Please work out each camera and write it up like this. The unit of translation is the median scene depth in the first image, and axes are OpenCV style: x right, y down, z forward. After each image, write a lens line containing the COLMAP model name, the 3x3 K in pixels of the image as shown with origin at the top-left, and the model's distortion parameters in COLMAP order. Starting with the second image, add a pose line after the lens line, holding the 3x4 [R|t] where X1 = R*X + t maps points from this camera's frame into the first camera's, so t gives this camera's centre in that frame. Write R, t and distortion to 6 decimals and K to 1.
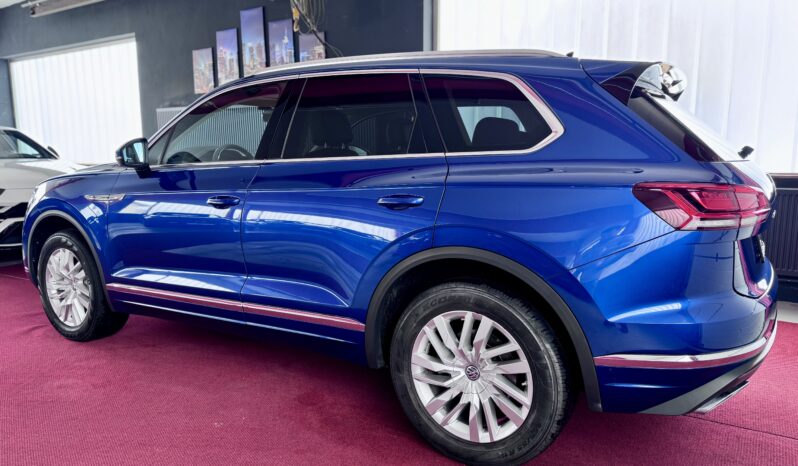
lens RADIAL K [[562.0, 0, 399.6], [0, 562.0, 217.2], [0, 0, 1]] dist [0.098012, -0.175942]
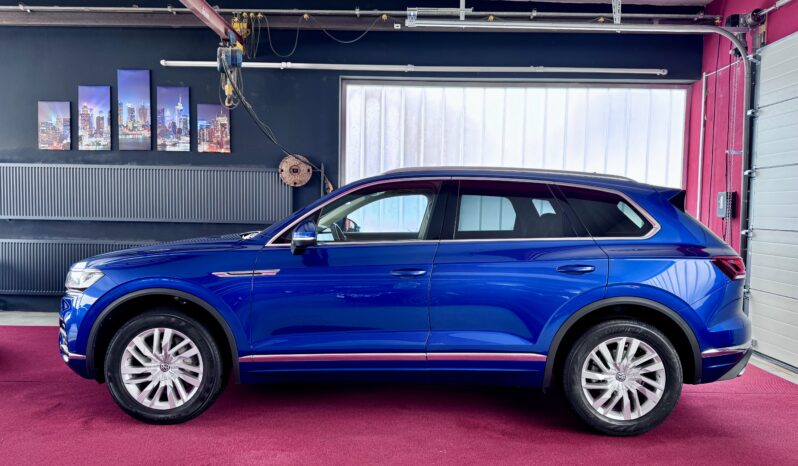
lens RADIAL K [[562.0, 0, 399.6], [0, 562.0, 217.2], [0, 0, 1]] dist [0.098012, -0.175942]
pose [[0.856815, 0.017160, 0.515339, -0.377167], [0.035533, 0.995105, -0.092213, -0.013999], [-0.514399, 0.097321, 0.852011, -0.026005]]
